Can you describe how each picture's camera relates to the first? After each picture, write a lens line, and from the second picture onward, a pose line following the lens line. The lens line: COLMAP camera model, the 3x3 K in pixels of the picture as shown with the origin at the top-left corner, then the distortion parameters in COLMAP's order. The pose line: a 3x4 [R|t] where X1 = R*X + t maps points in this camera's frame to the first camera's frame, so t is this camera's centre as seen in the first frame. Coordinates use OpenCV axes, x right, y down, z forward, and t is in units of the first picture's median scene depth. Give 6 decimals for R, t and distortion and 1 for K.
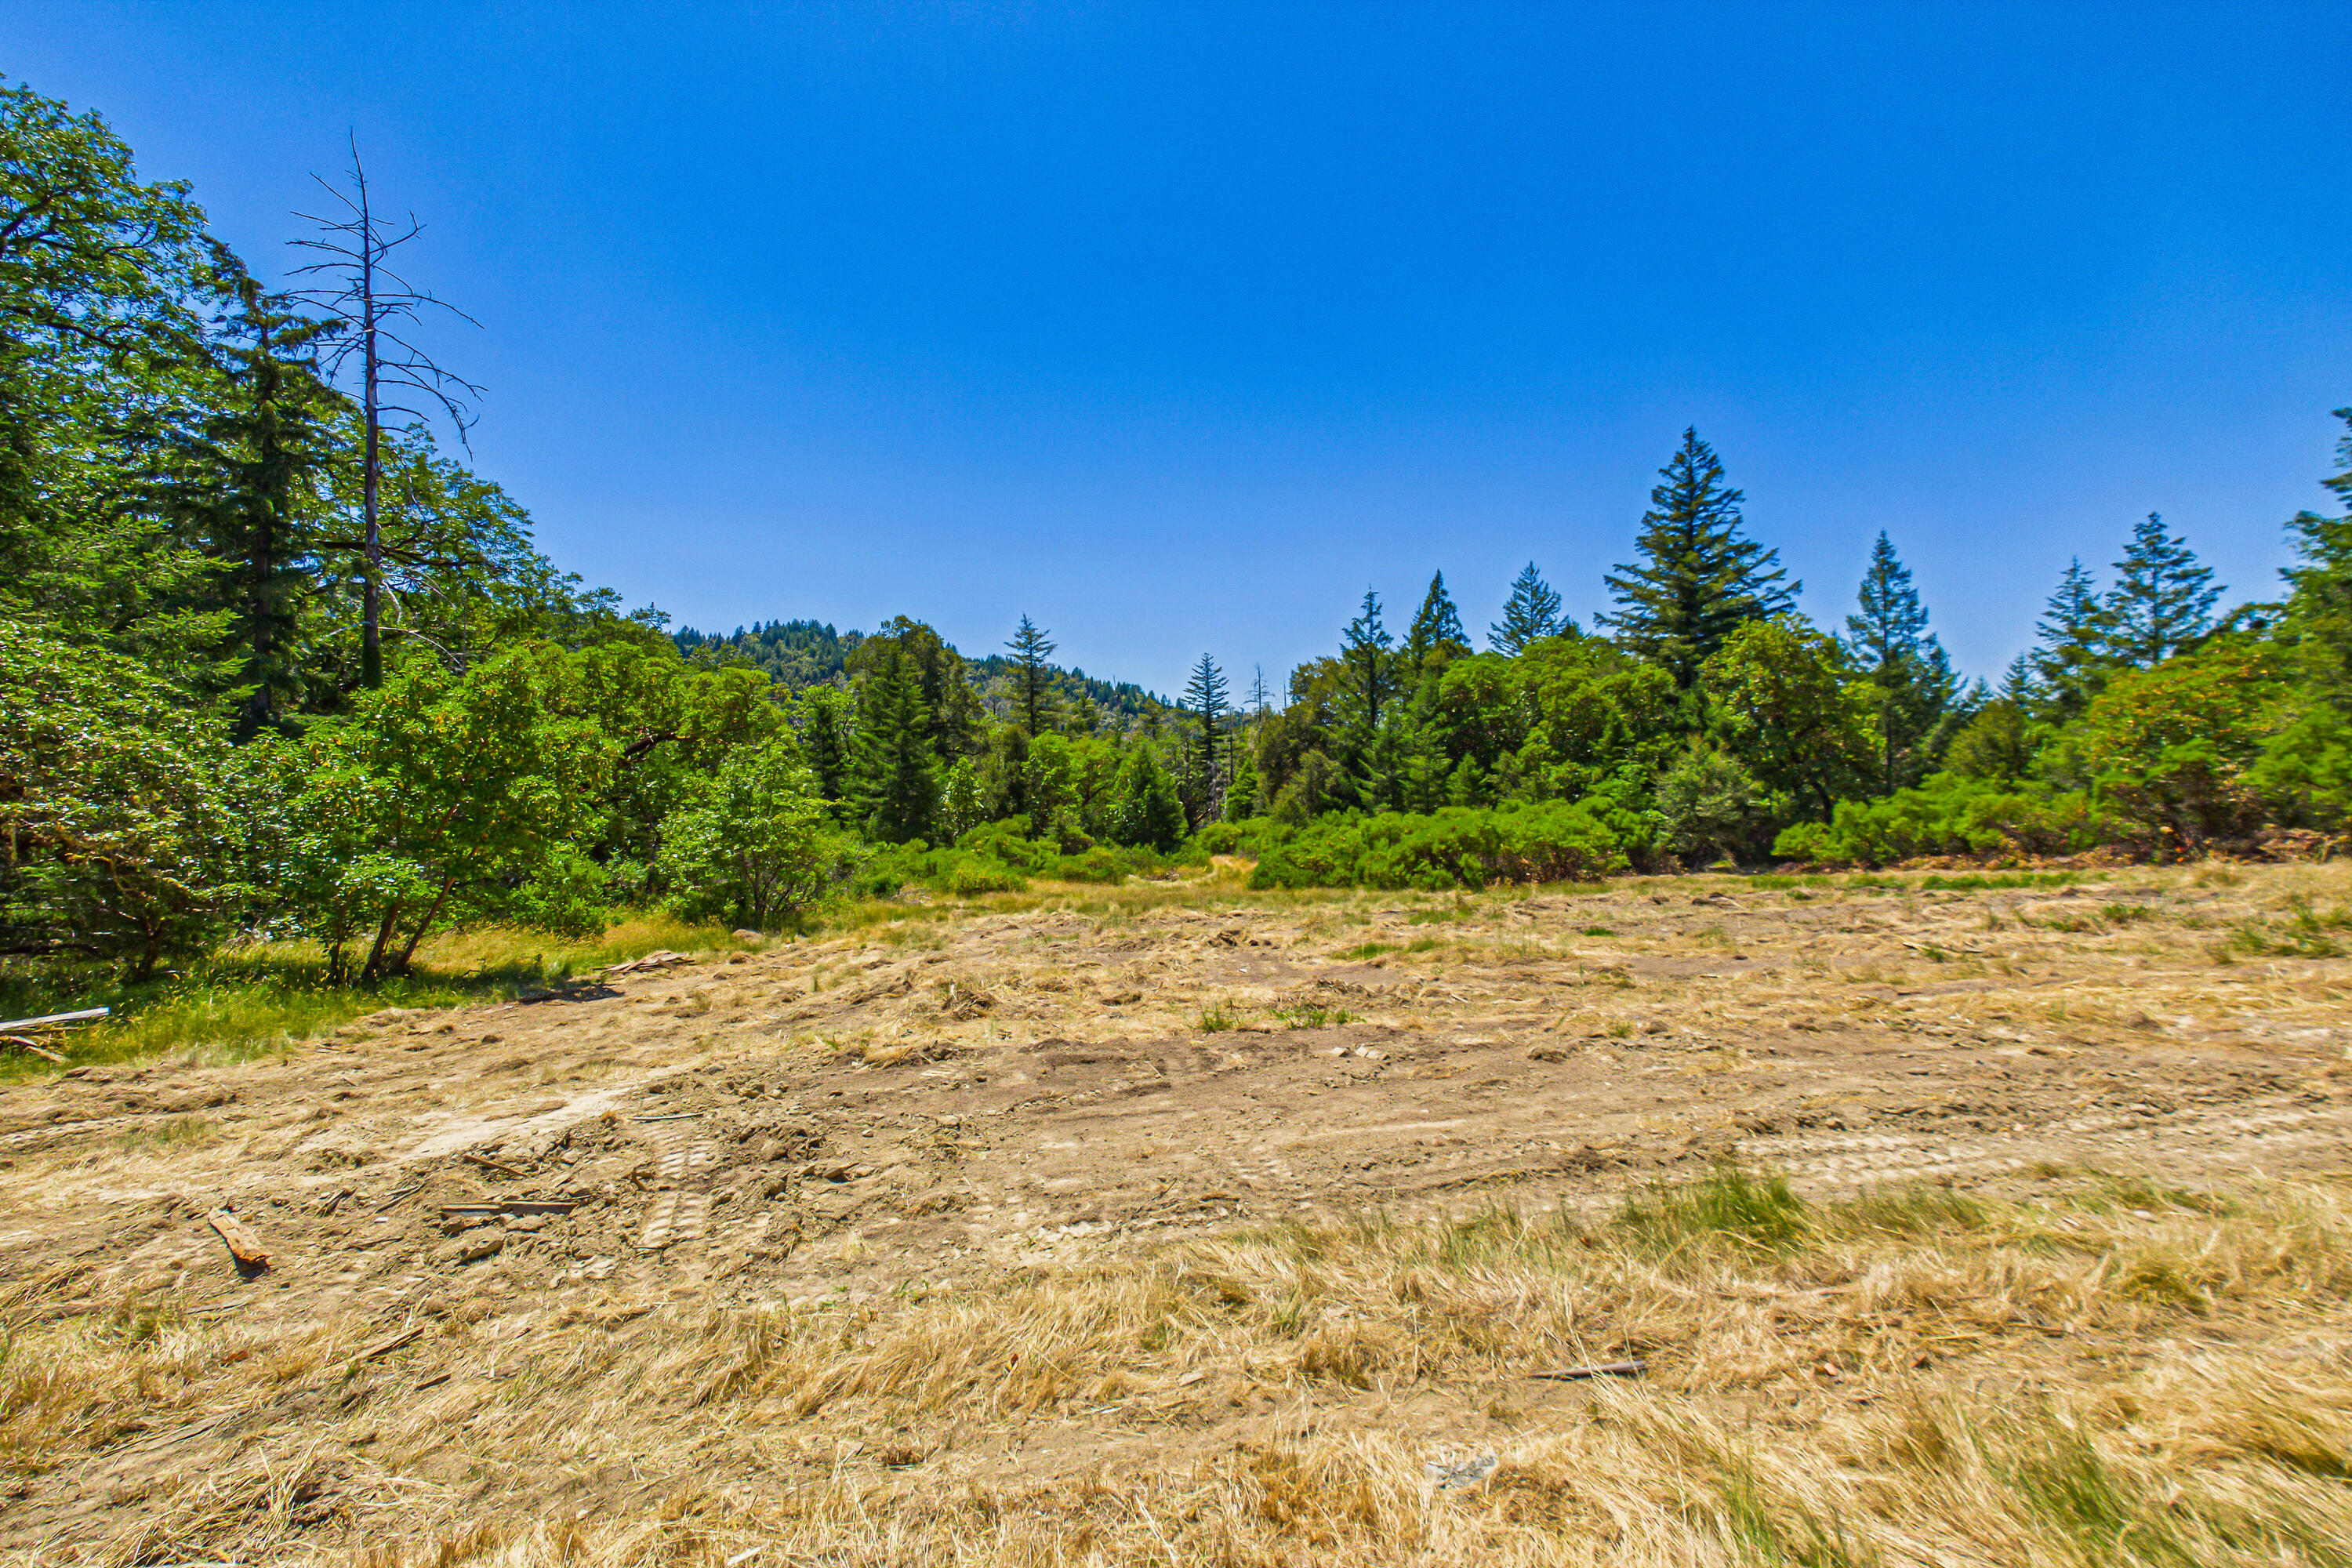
lens RADIAL K [[903.7, 0, 1185.8], [0, 903.7, 753.5], [0, 0, 1]] dist [0.008891, -0.000477]
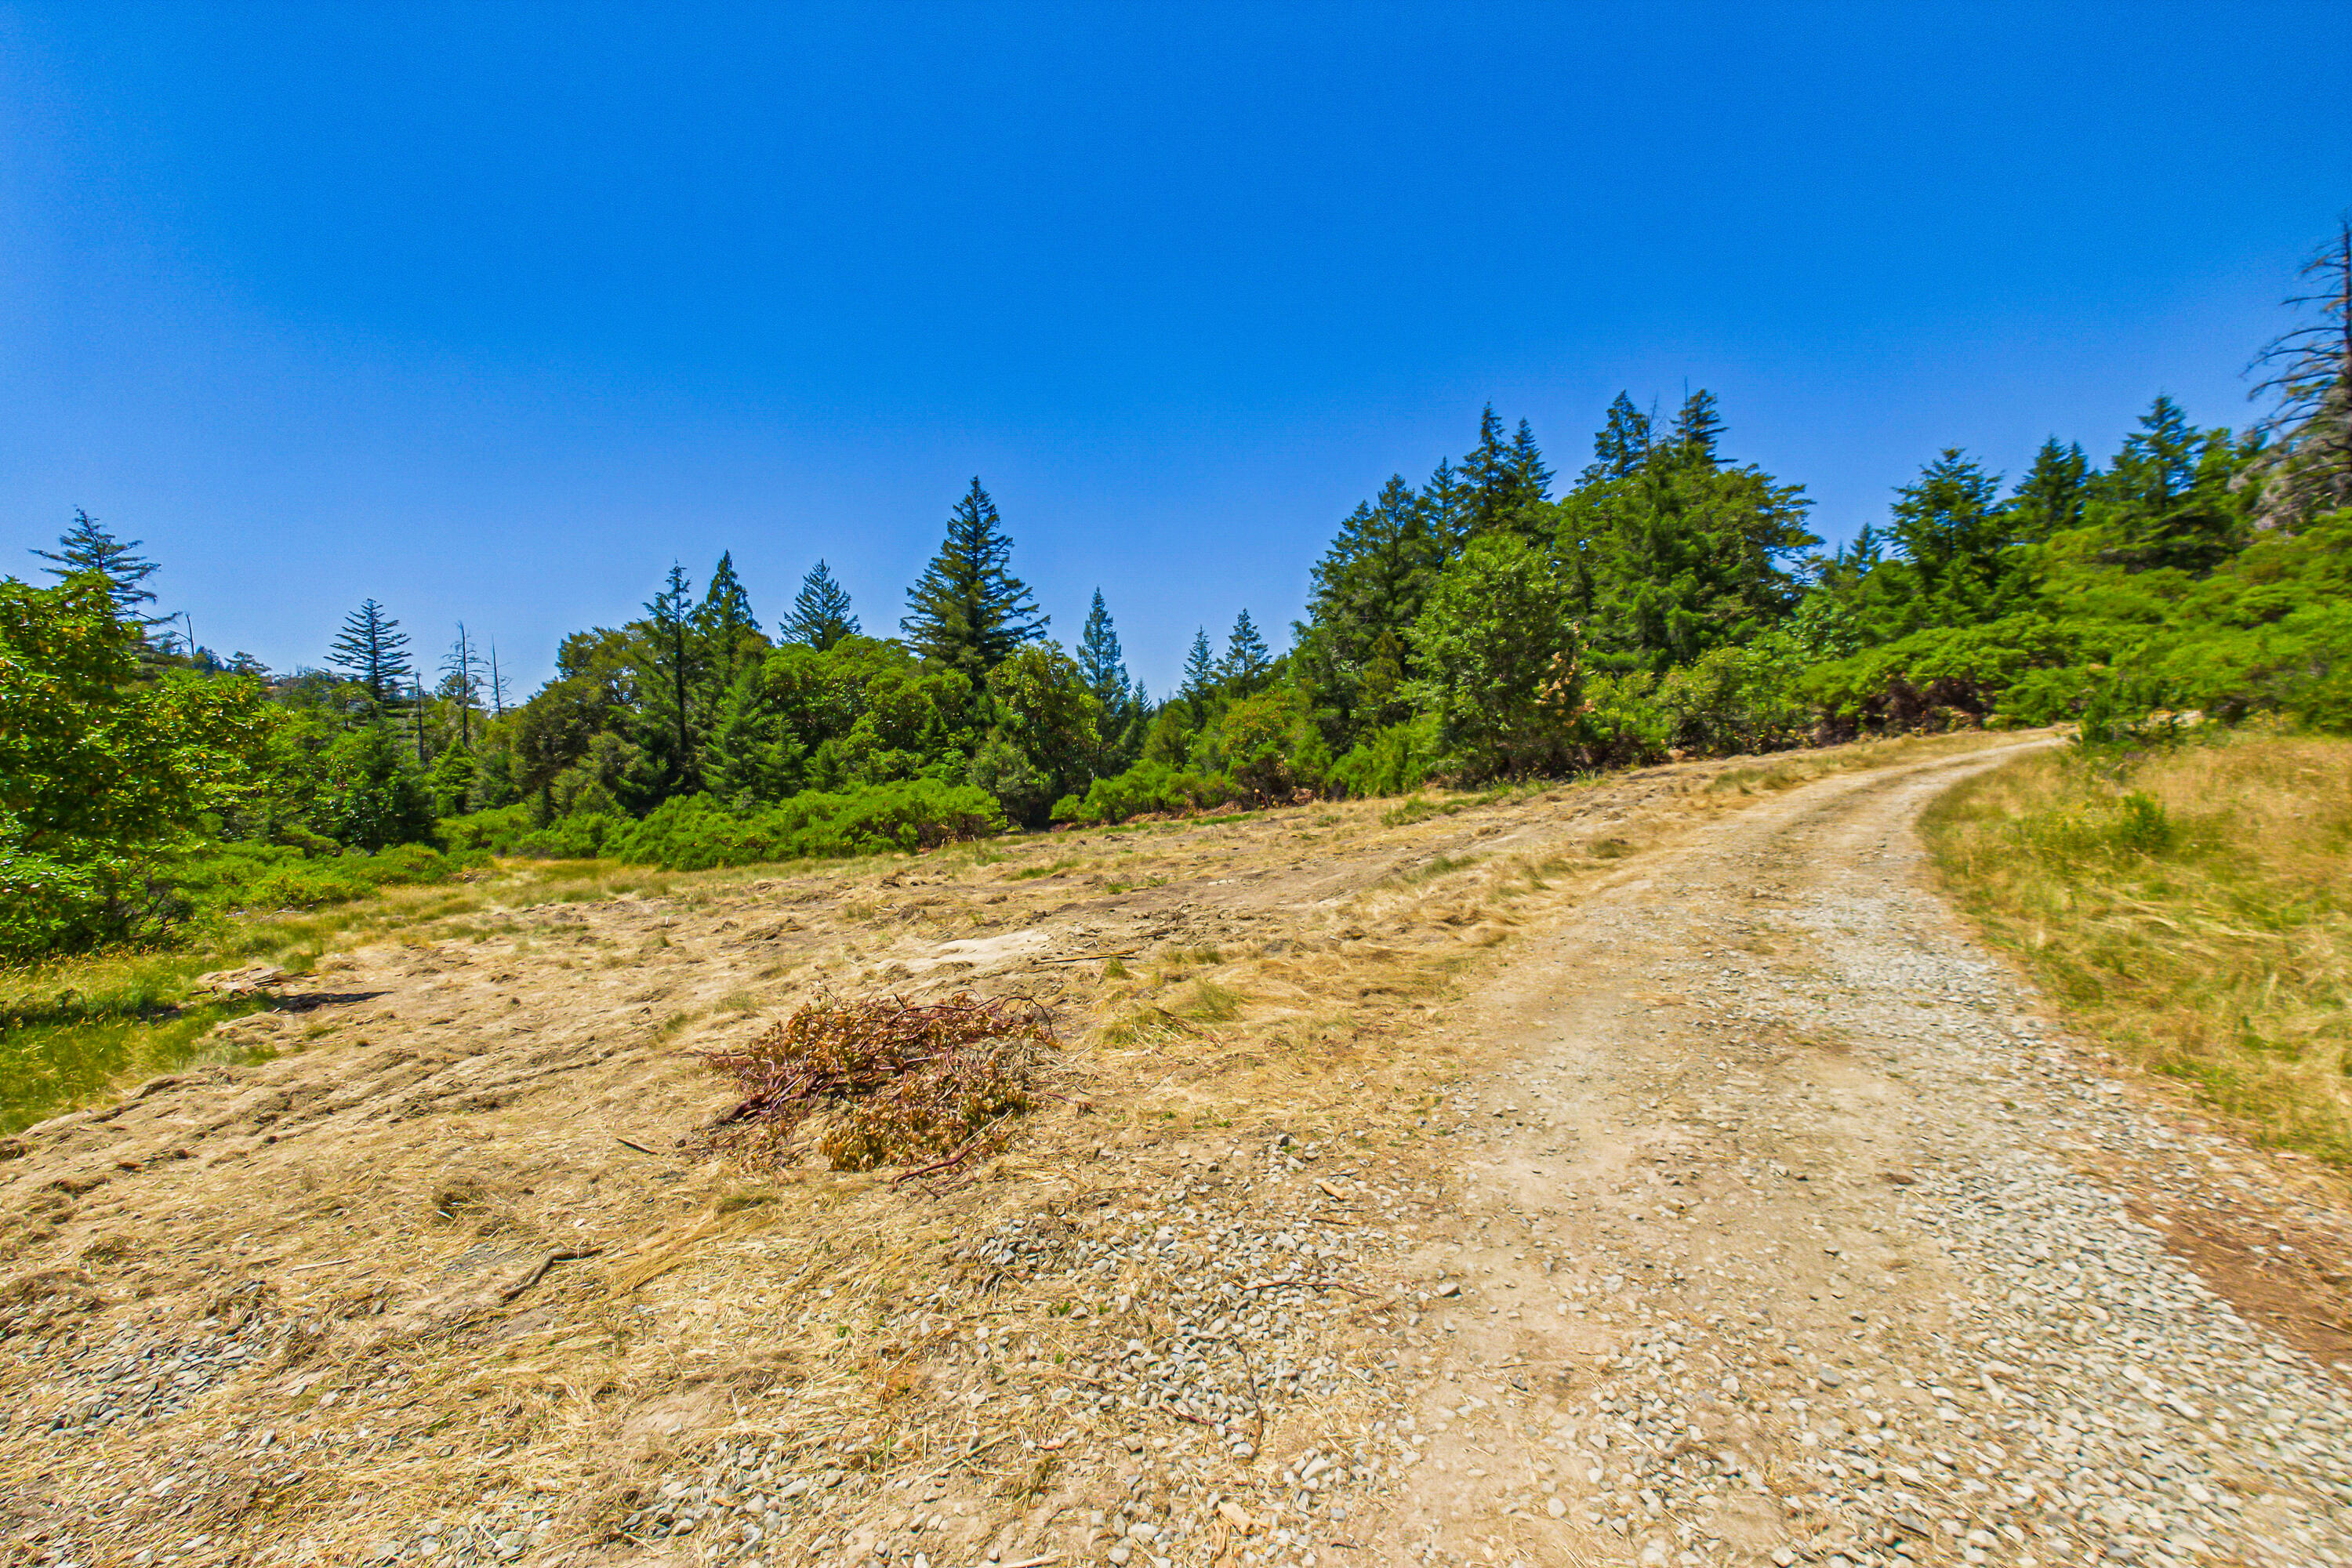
lens RADIAL K [[903.7, 0, 1171.6], [0, 903.7, 783.0], [0, 0, 1]] dist [0.008891, -0.000477]
pose [[0.682202, -0.014021, 0.731029, -0.169874], [-0.019803, 0.999095, 0.037642, 0.002153], [-0.730895, -0.040156, 0.681307, -0.043689]]
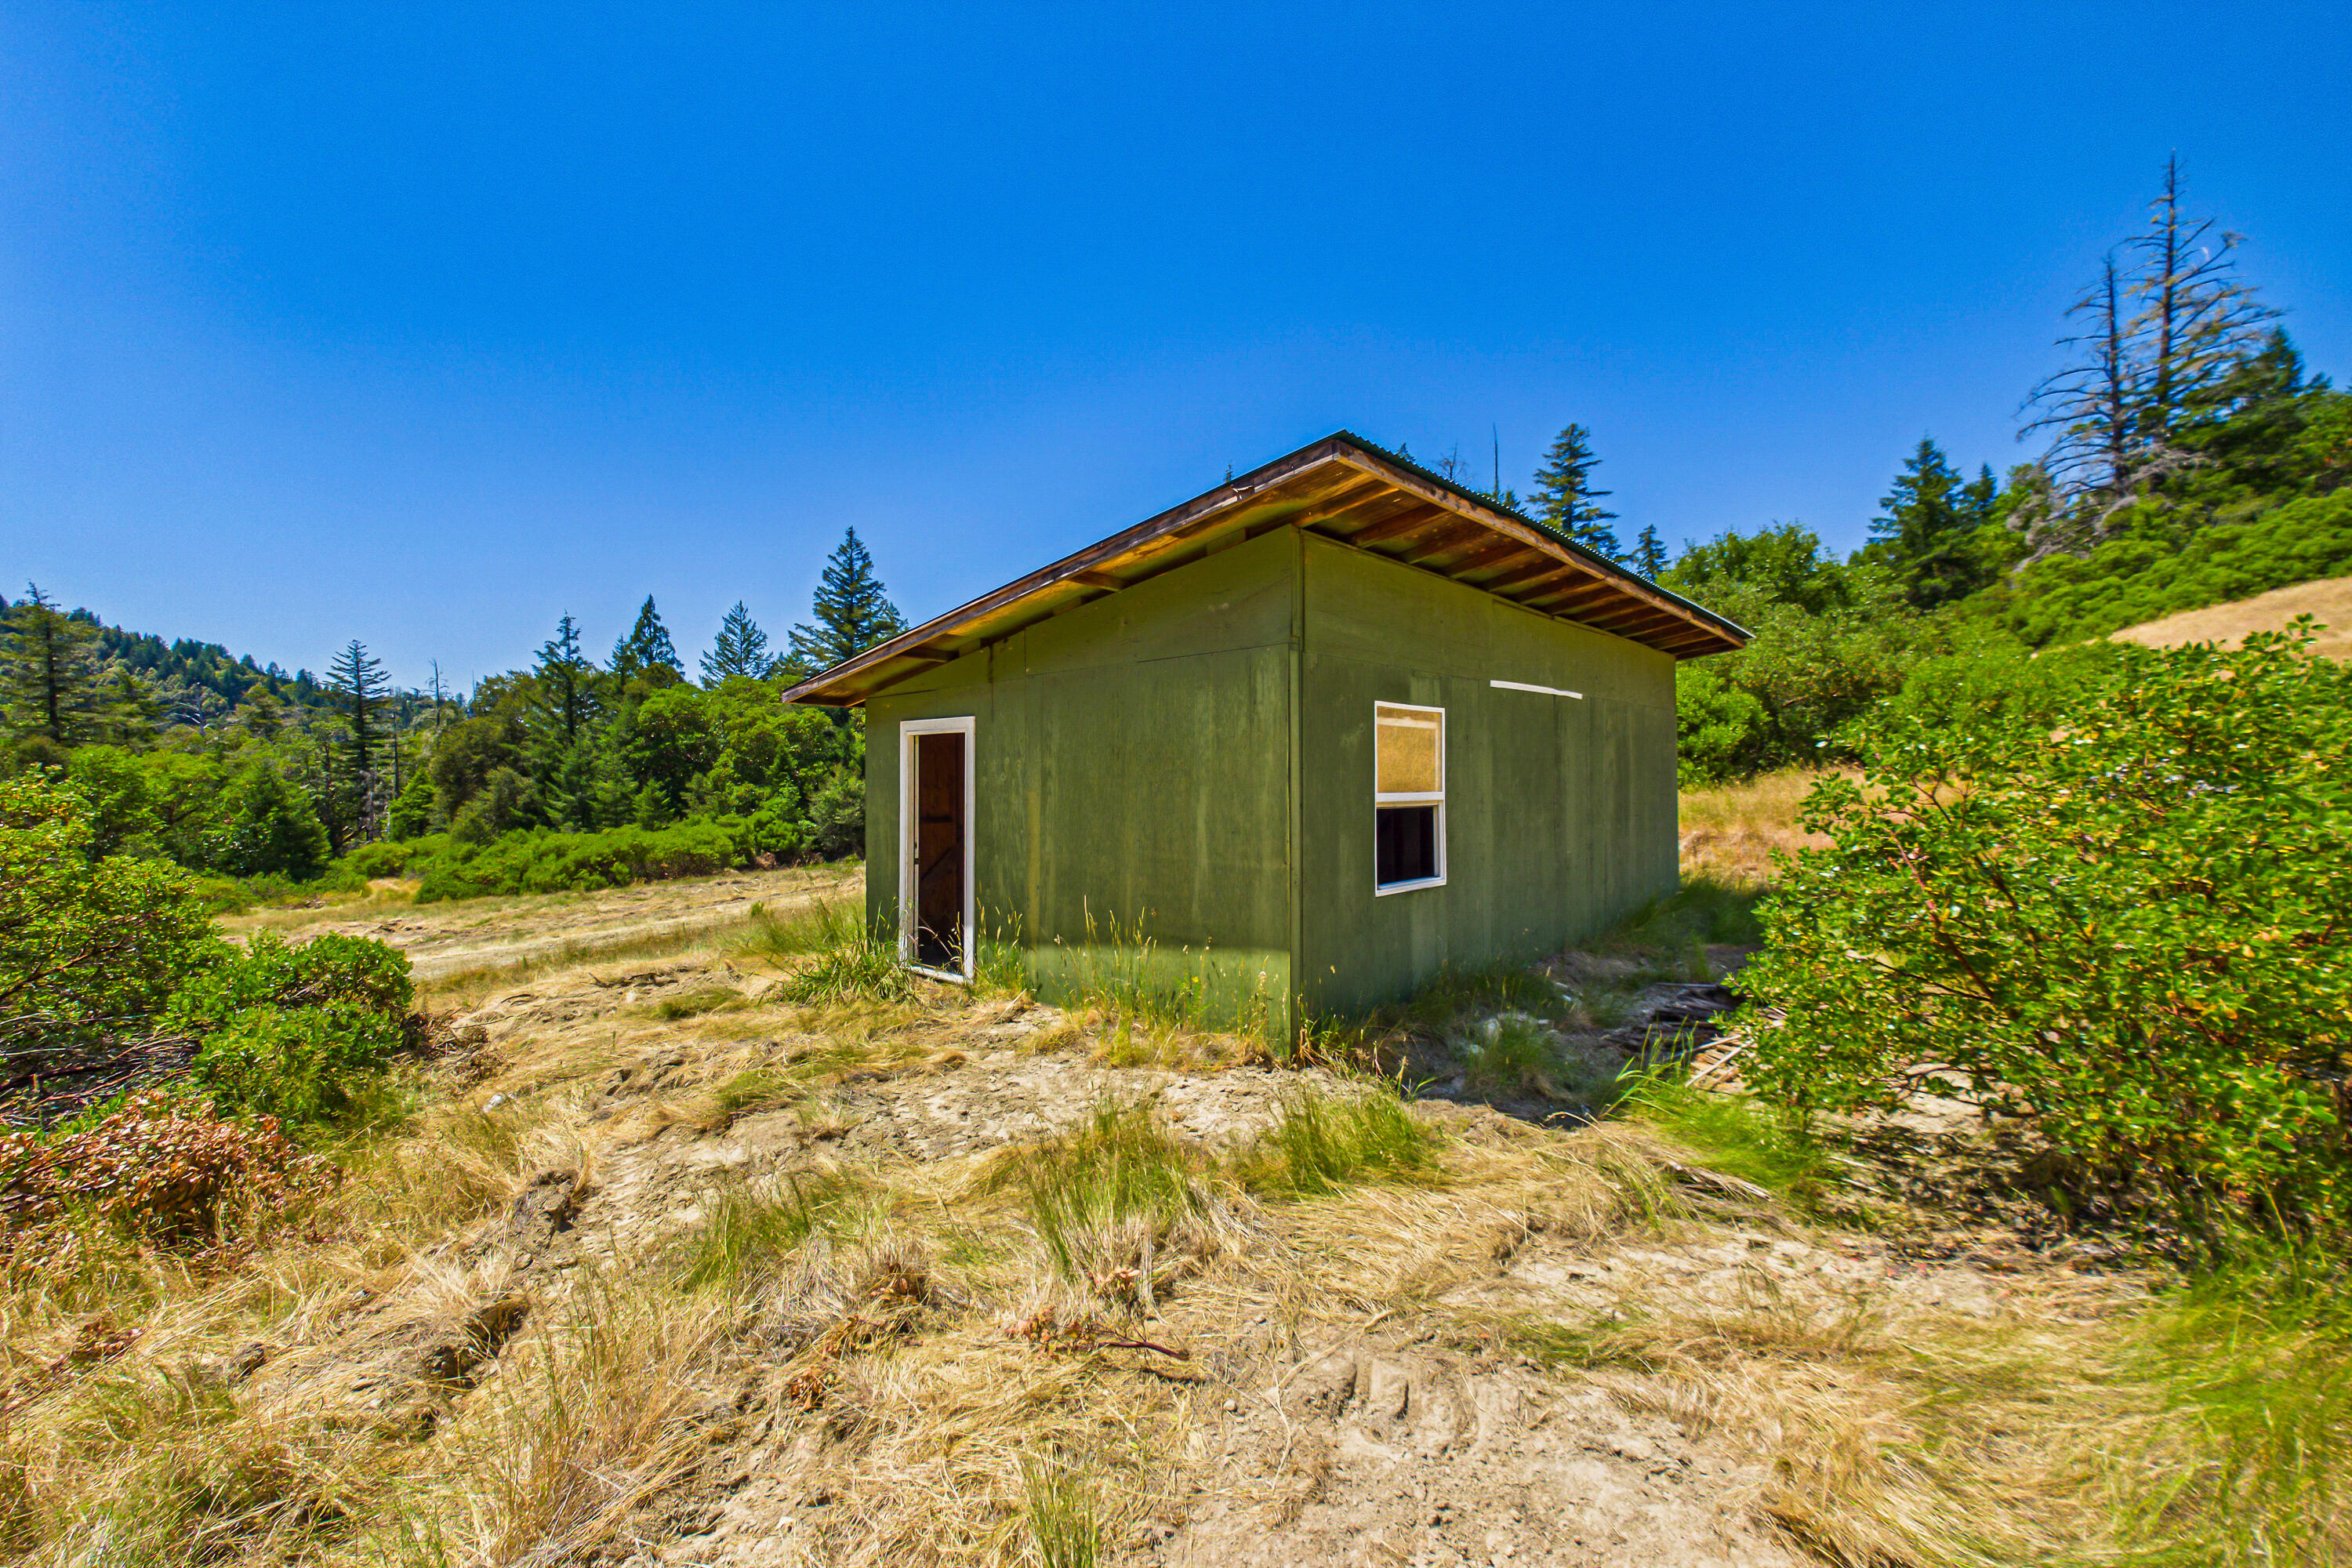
lens RADIAL K [[903.7, 0, 1166.7], [0, 903.7, 796.8], [0, 0, 1]] dist [0.008891, -0.000477]
pose [[0.730764, -0.014397, 0.682479, -0.011283], [-0.018868, 0.998970, 0.041277, -0.032803], [-0.682370, -0.043041, 0.729739, -0.303028]]
